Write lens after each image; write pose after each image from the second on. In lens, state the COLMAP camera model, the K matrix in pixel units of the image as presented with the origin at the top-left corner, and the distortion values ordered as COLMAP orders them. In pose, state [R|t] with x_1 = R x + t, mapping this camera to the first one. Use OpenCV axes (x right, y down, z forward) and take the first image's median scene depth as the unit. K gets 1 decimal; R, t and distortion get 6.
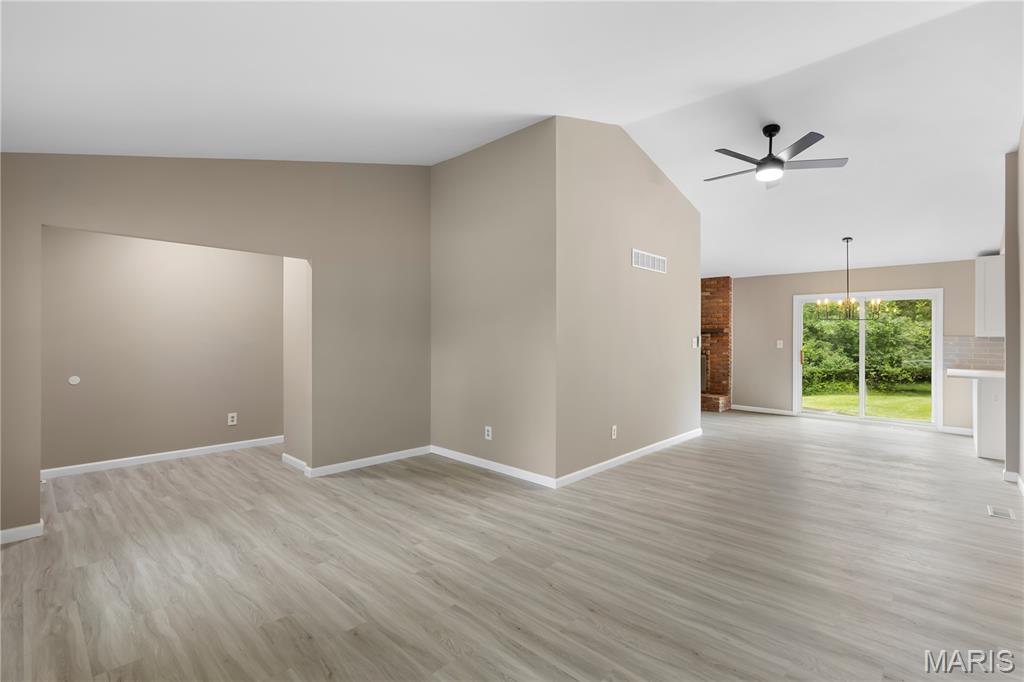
lens RADIAL K [[467.0, 0, 519.6], [0, 467.0, 334.6], [0, 0, 1]] dist [0.007952, -0.001537]
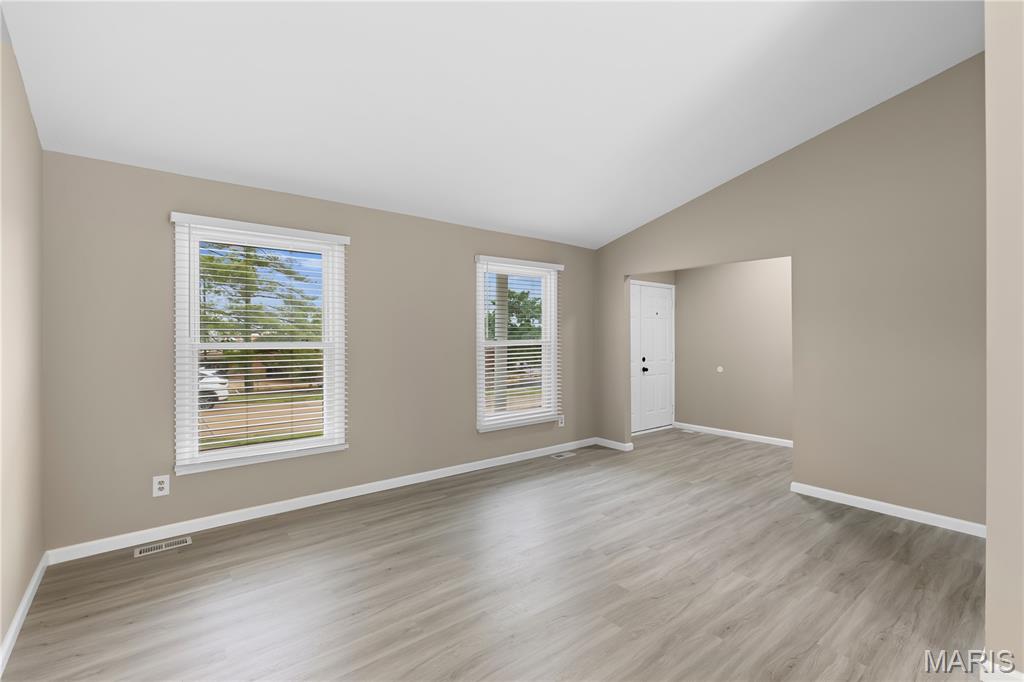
lens RADIAL K [[467.0, 0, 510.0], [0, 467.0, 341.3], [0, 0, 1]] dist [0.007952, -0.001537]
pose [[-0.147075, 0.002775, -0.989121, 0.656814], [0.004313, 0.999988, 0.002164, 0.008016], [0.989116, -0.003948, -0.147086, 0.706586]]
